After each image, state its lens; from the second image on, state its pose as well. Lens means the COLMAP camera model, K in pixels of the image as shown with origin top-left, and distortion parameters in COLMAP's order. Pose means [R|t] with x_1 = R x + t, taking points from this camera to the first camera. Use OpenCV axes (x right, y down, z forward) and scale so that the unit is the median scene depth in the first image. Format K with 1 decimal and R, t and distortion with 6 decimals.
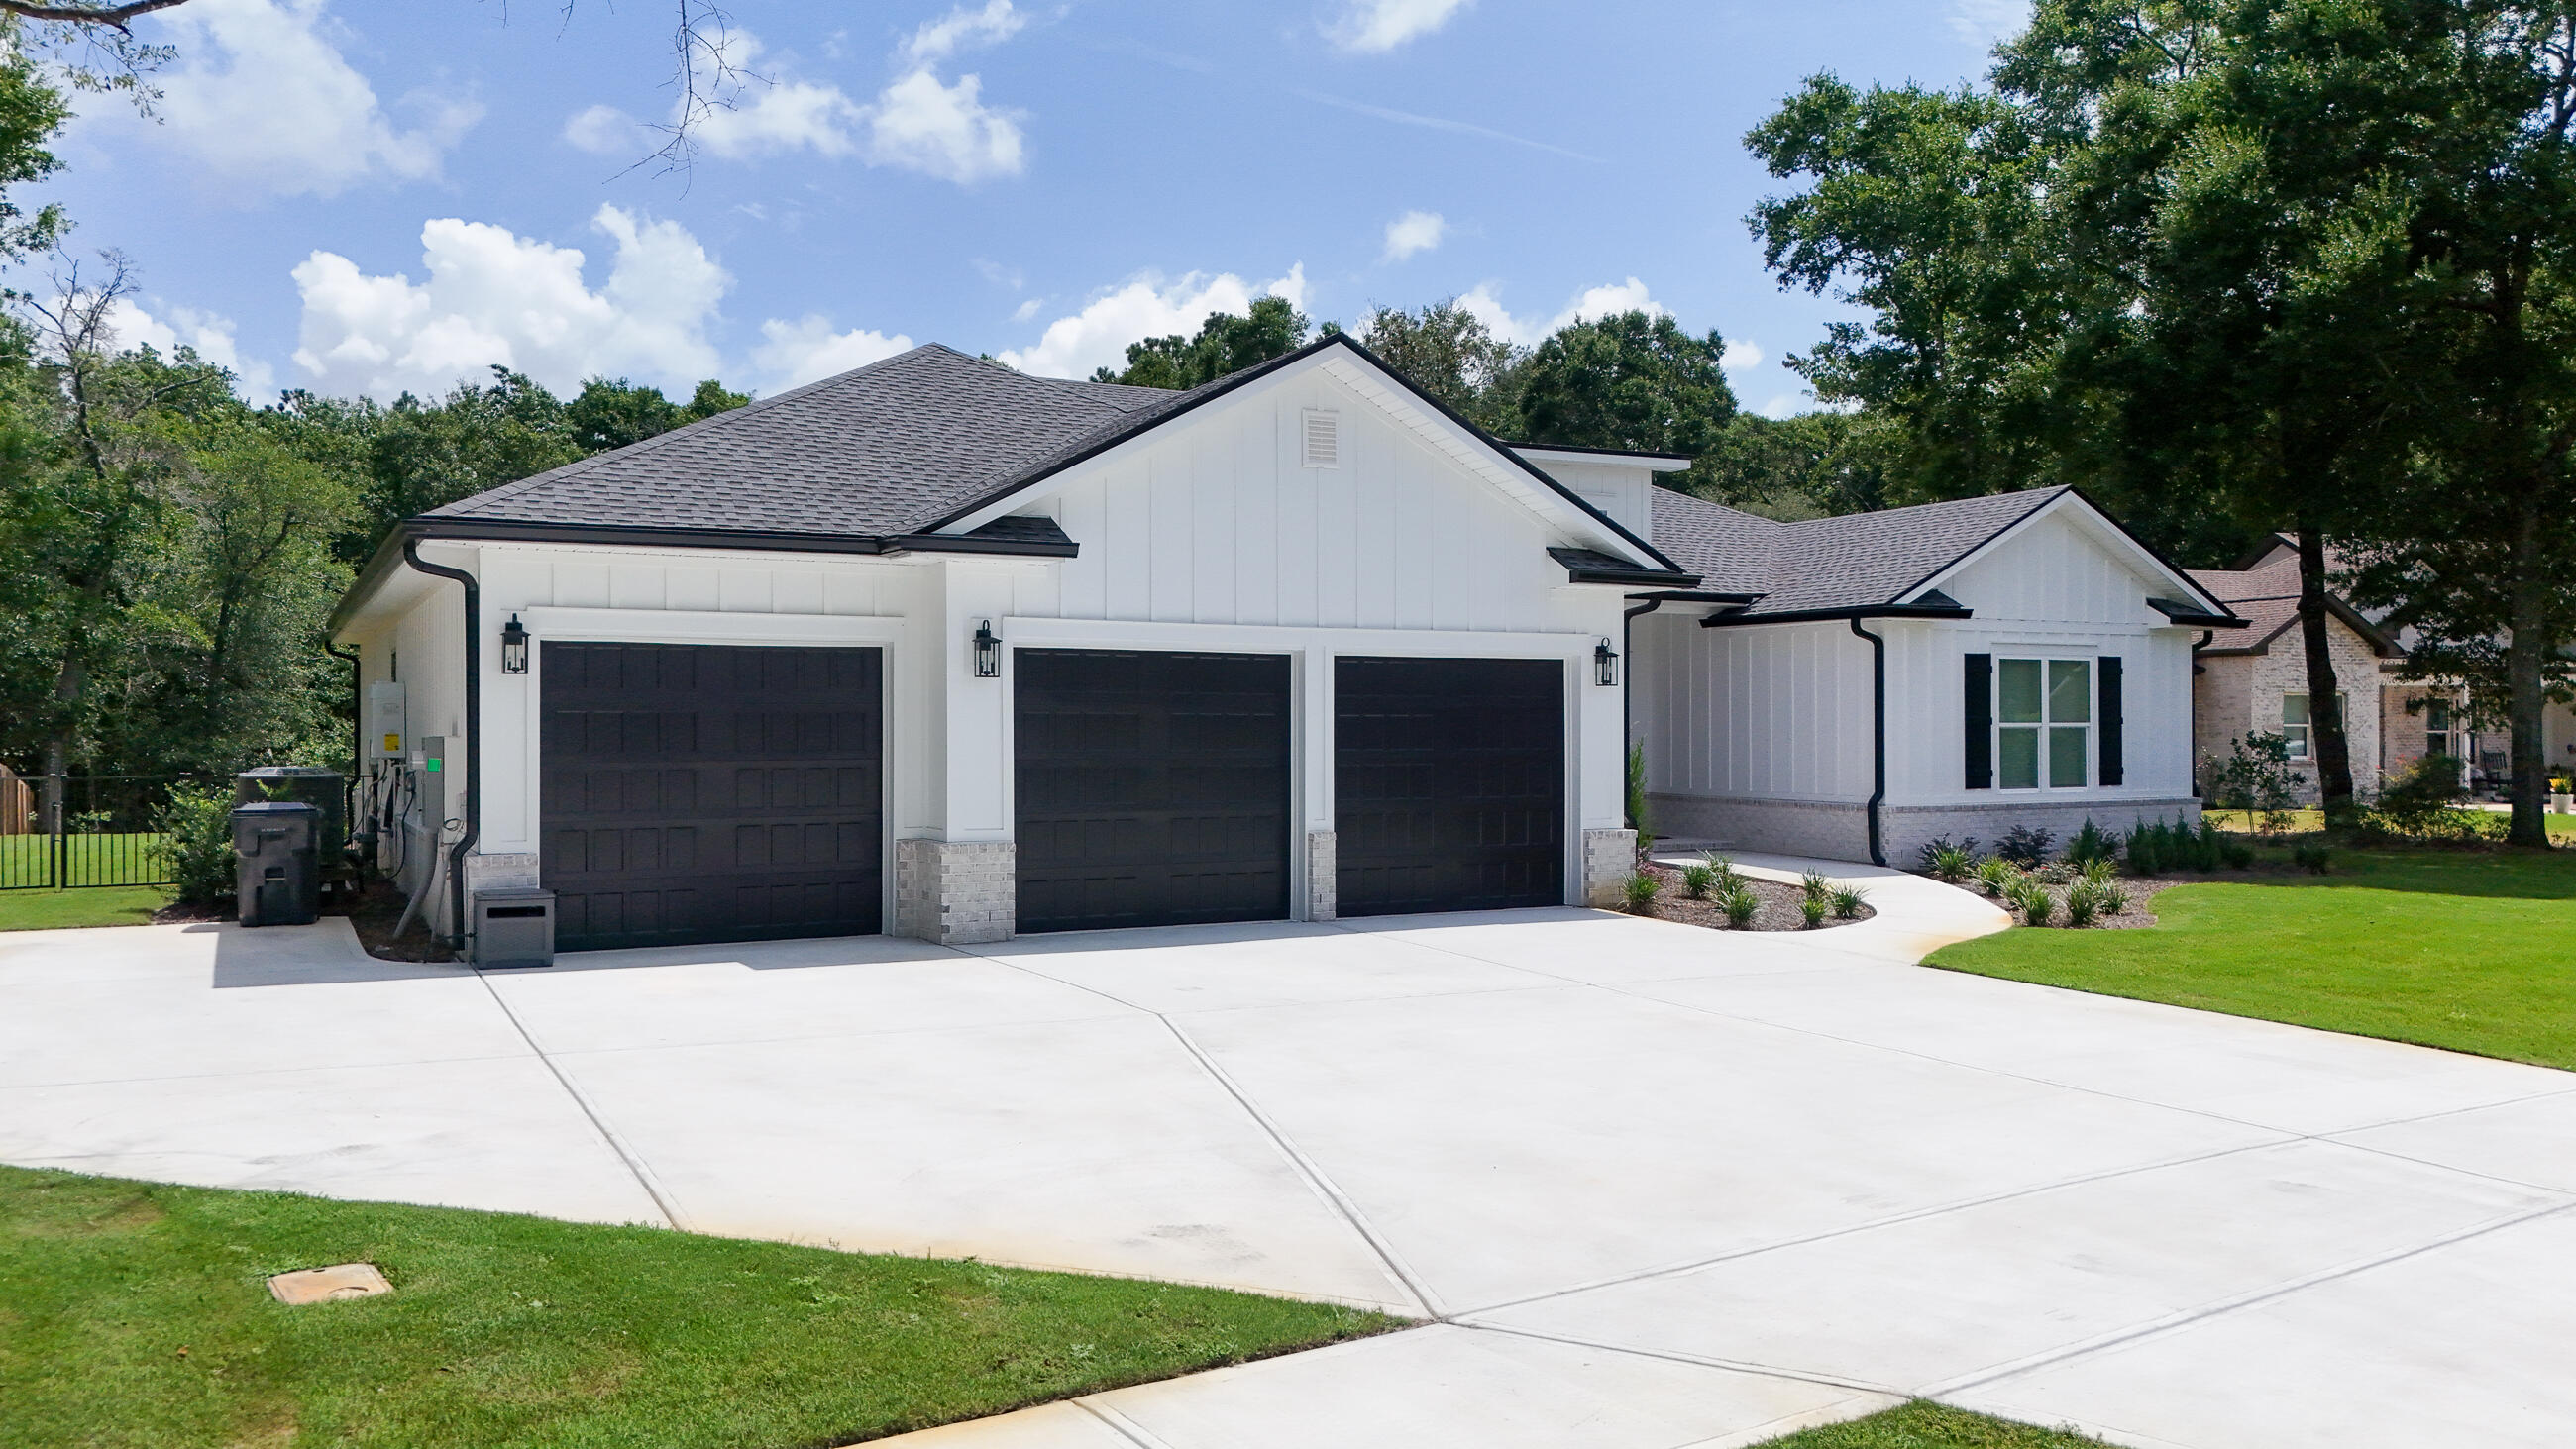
lens RADIAL K [[1872.0, 0, 1288.0], [0, 1872.0, 724.5], [0, 0, 1]] dist [0.003358, 0.000633]
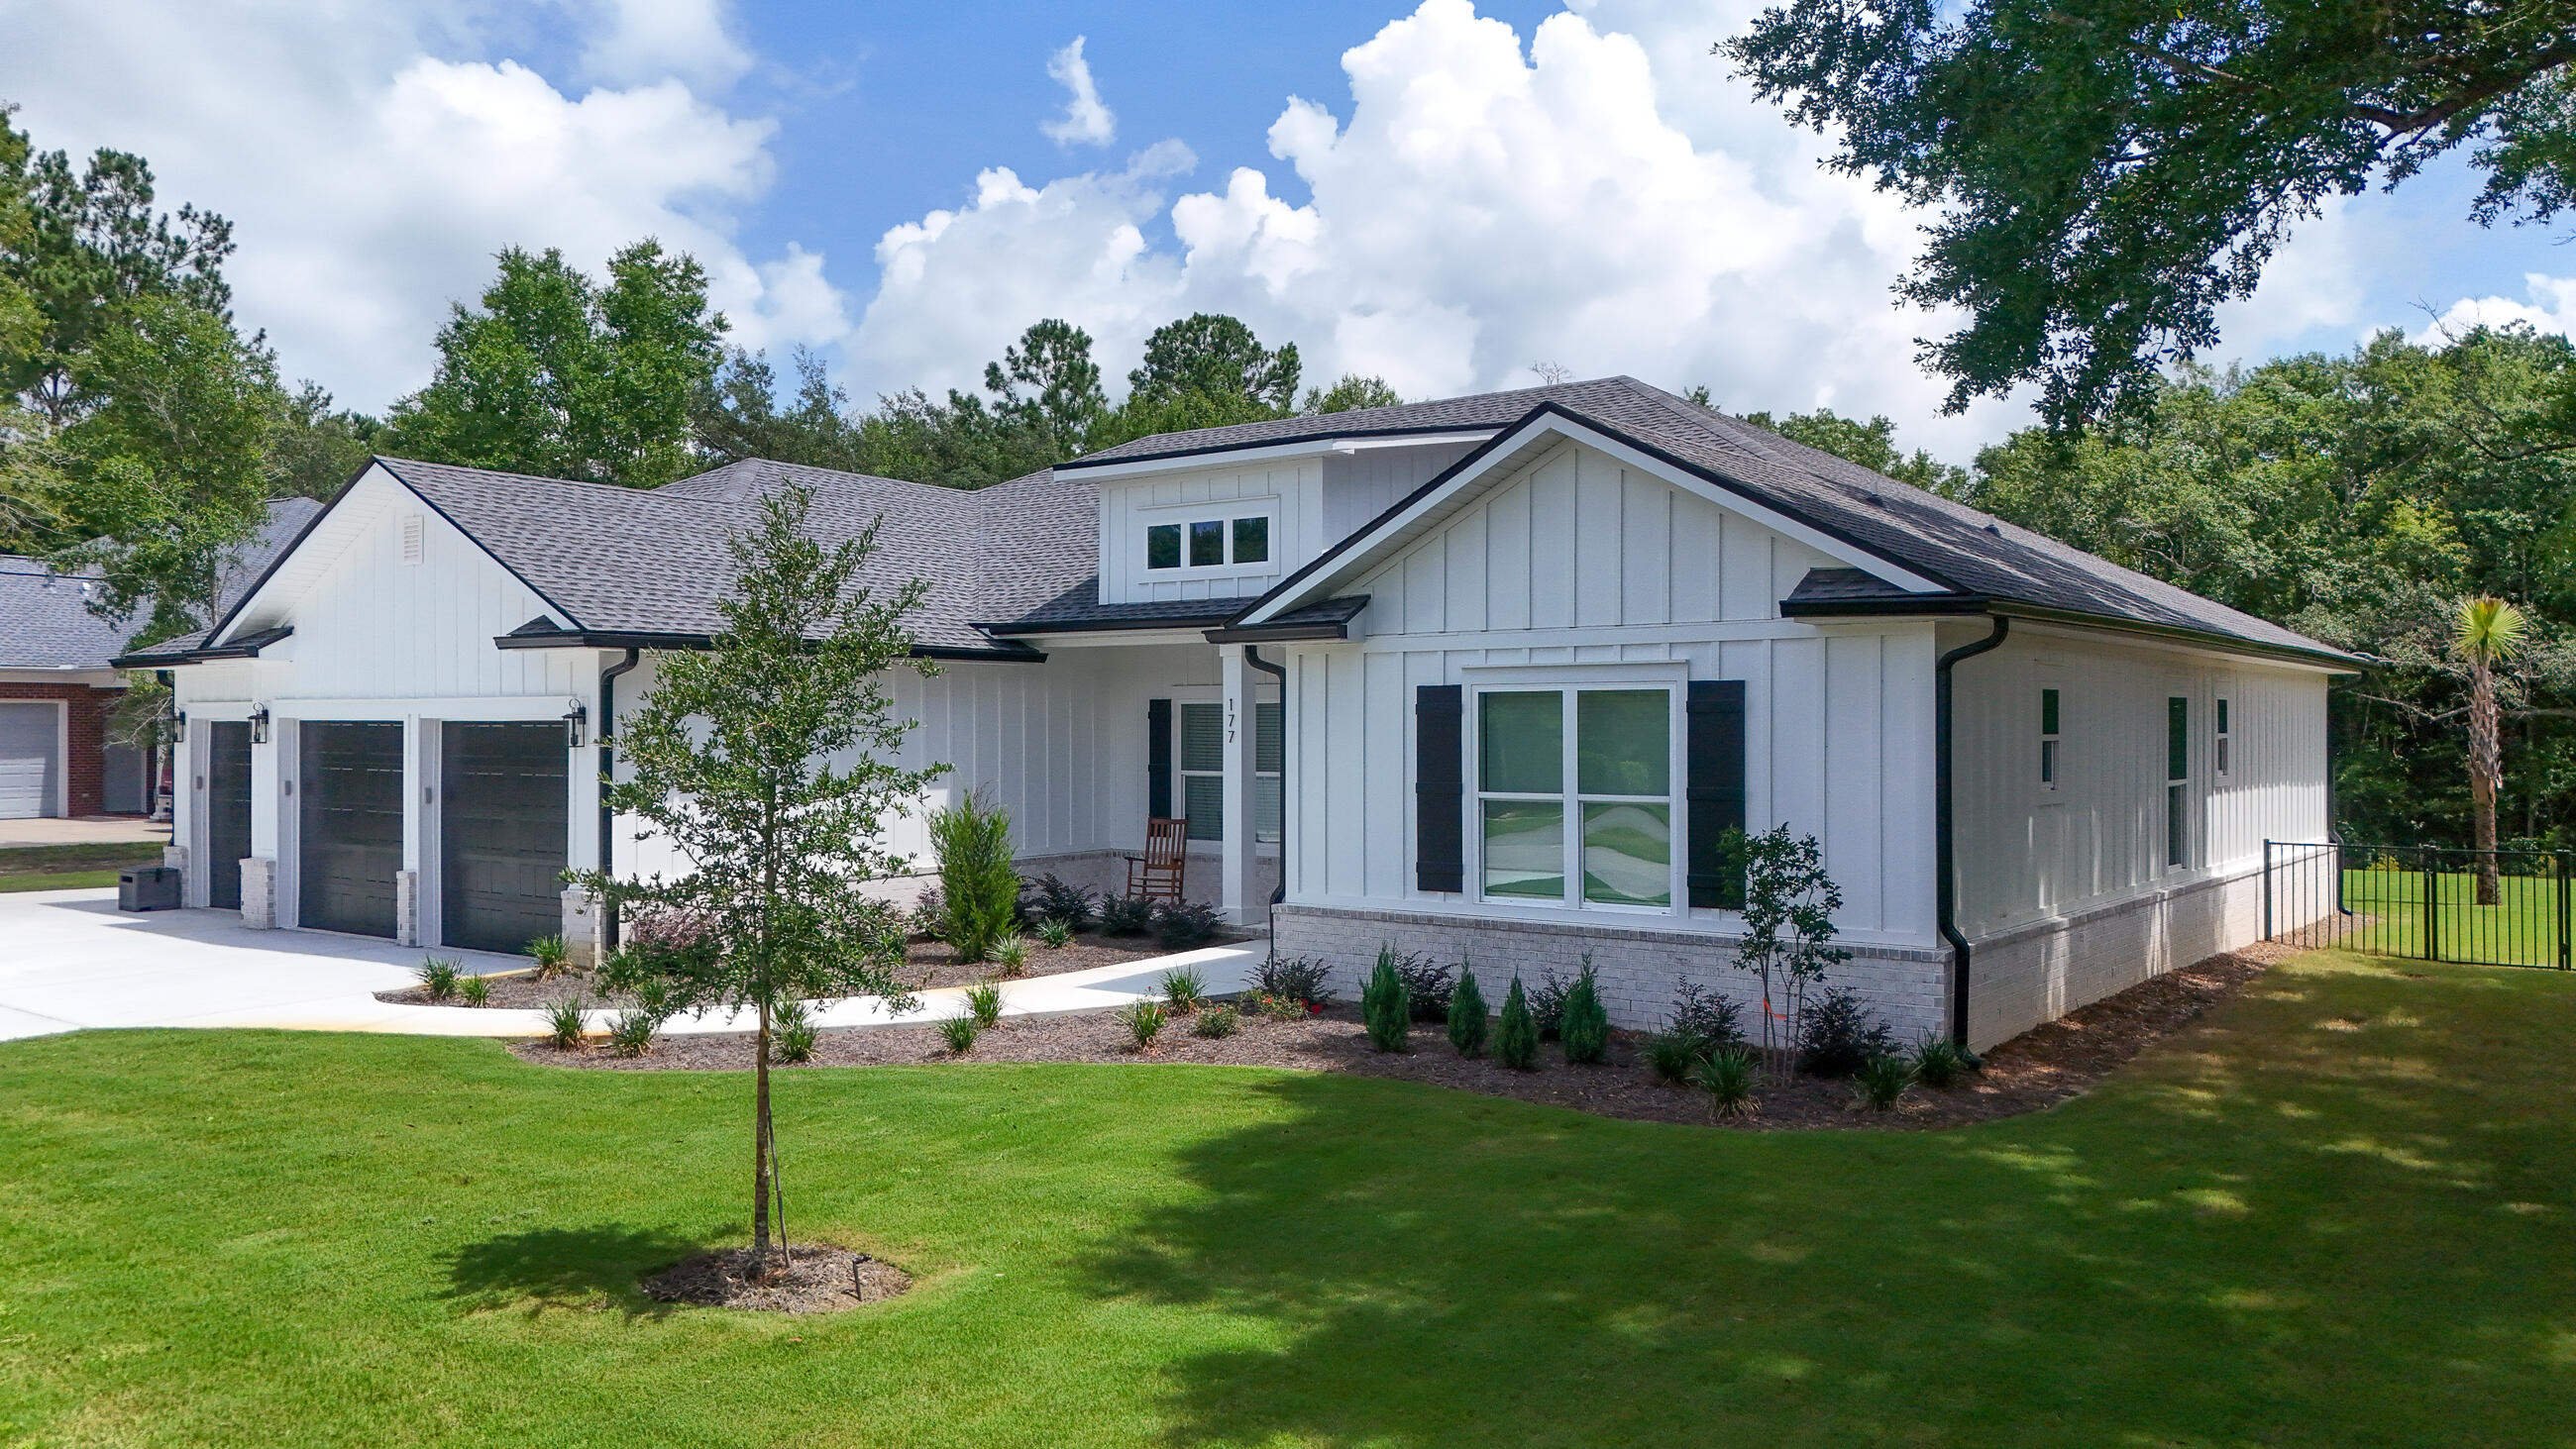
lens RADIAL K [[1872.0, 0, 1288.0], [0, 1872.0, 724.5], [0, 0, 1]] dist [0.003358, 0.000633]
pose [[0.422627, 0.001147, -0.906303, 0.967463], [-0.000347, 0.999999, 0.001104, -0.025444], [0.906304, -0.000152, 0.422627, 0.698418]]
